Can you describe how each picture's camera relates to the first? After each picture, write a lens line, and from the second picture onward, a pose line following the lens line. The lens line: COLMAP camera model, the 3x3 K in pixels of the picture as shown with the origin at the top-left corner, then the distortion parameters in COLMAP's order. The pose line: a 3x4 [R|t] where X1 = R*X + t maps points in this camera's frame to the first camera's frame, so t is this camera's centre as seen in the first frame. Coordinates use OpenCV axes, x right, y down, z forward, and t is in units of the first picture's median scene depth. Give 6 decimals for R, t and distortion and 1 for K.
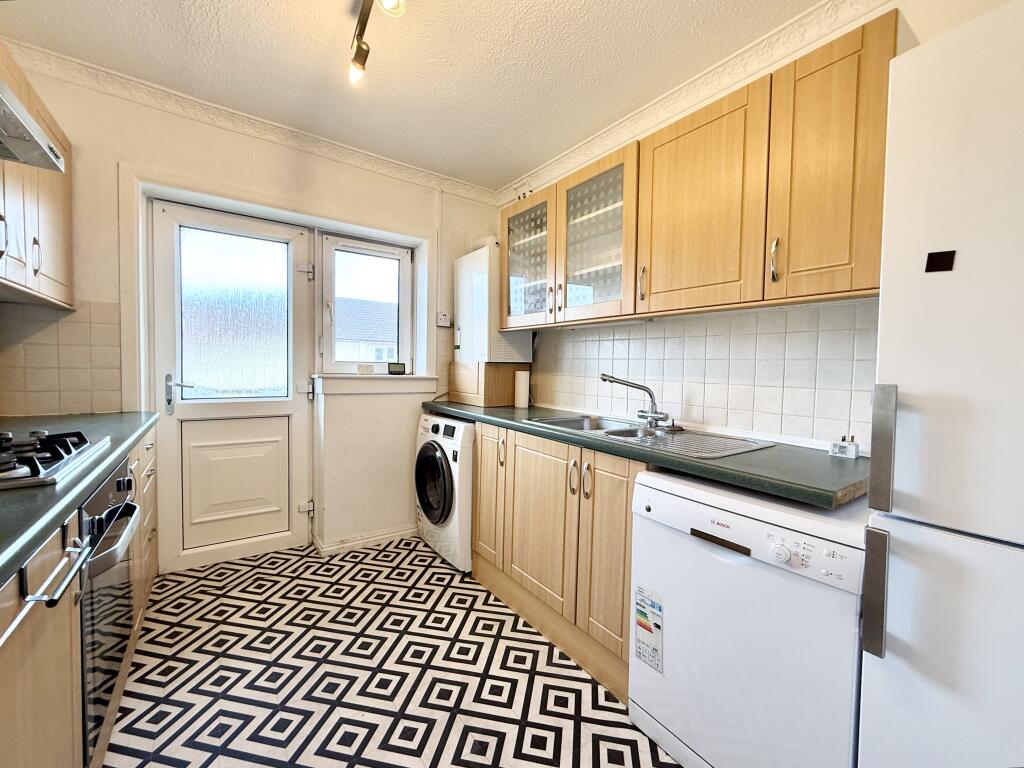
lens RADIAL K [[414.3, 0, 512.0], [0, 414.3, 384.0], [0, 0, 1]] dist [0.000915, 0.000357]
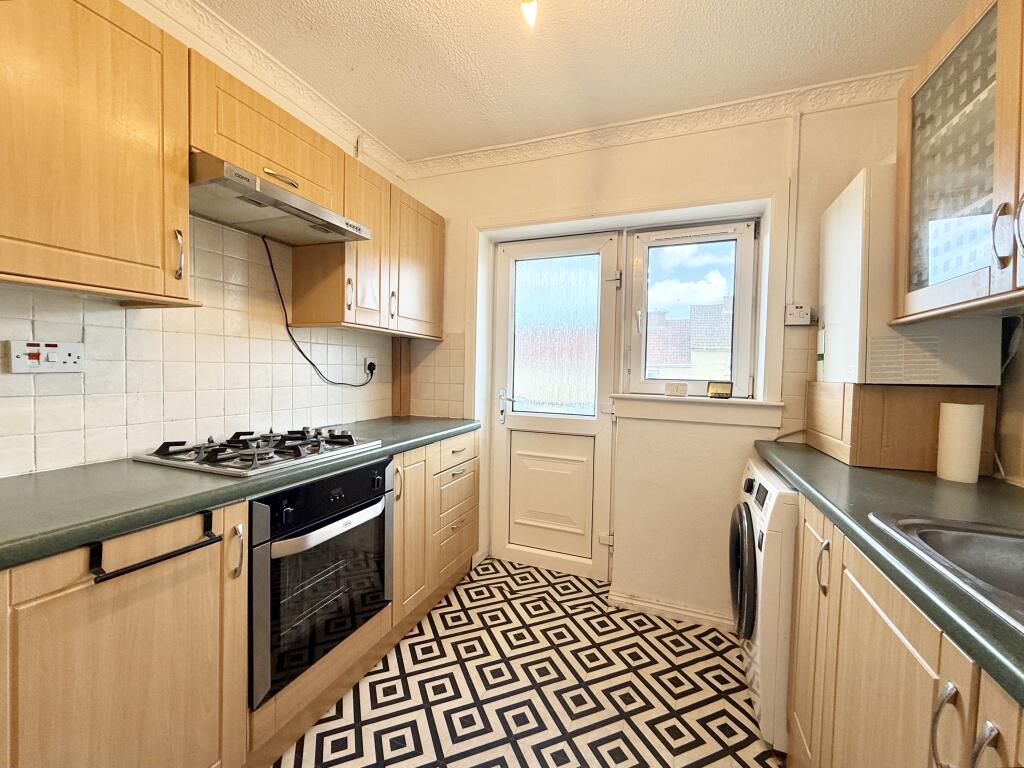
lens RADIAL K [[408.7, 0, 511.1], [0, 408.7, 386.0], [0, 0, 1]] dist [-0.016619, 0.000044]
pose [[0.545960, 0.022171, -0.837518, 0.132127], [-0.047982, 0.998836, -0.004837, -0.025167], [0.836436, 0.042827, 0.546388, 0.343357]]
